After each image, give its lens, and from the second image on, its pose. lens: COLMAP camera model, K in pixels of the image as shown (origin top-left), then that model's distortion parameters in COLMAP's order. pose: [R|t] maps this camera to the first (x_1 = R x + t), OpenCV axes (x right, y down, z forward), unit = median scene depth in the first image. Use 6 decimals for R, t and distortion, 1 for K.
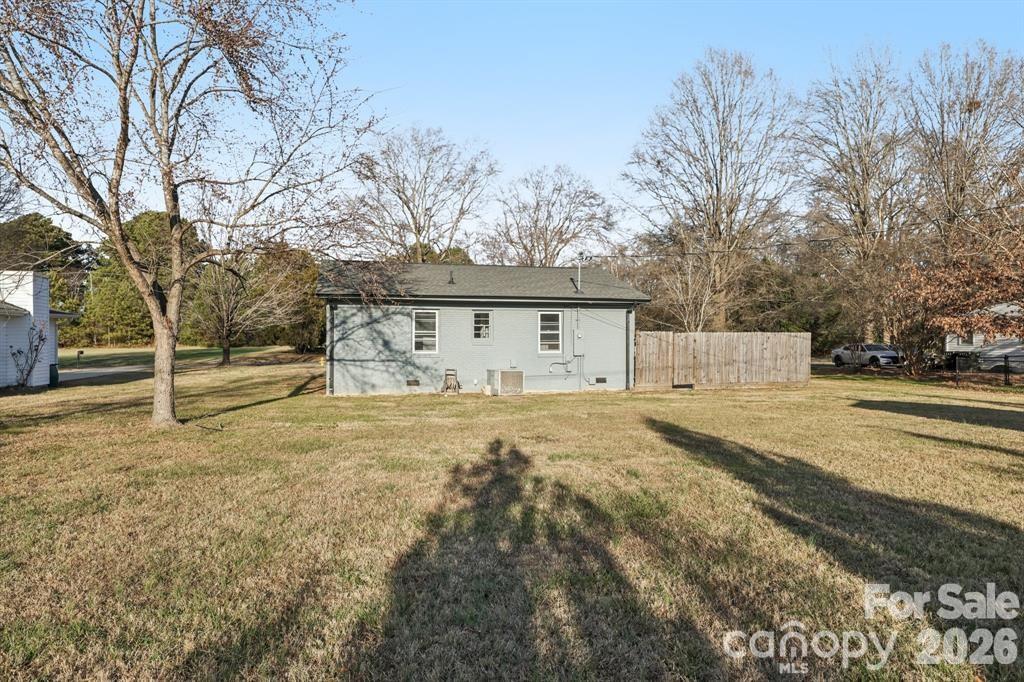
lens RADIAL K [[655.6, 0, 511.9], [0, 655.6, 343.5], [0, 0, 1]] dist [-0.000228, 0.001462]
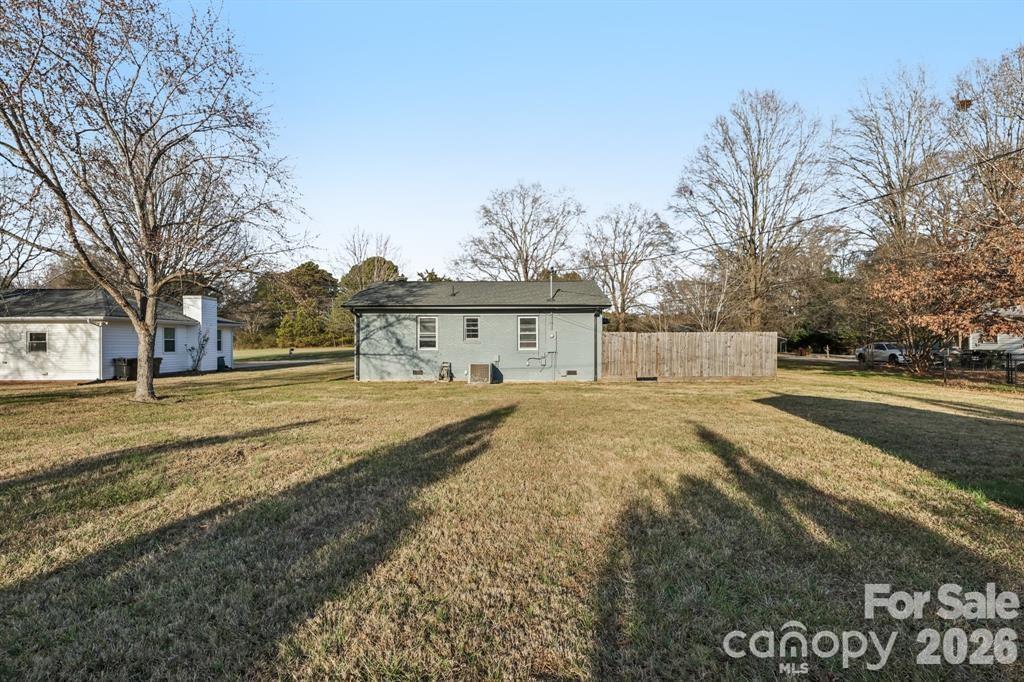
lens RADIAL K [[481.6, 0, 512.0], [0, 481.6, 347.6], [0, 0, 1]] dist [0.005601, 0.001007]
pose [[0.965152, 0.001366, -0.261685, 0.267655], [0.000218, 0.999982, 0.006027, 0.005177], [0.261688, -0.005874, 0.965135, 0.113983]]
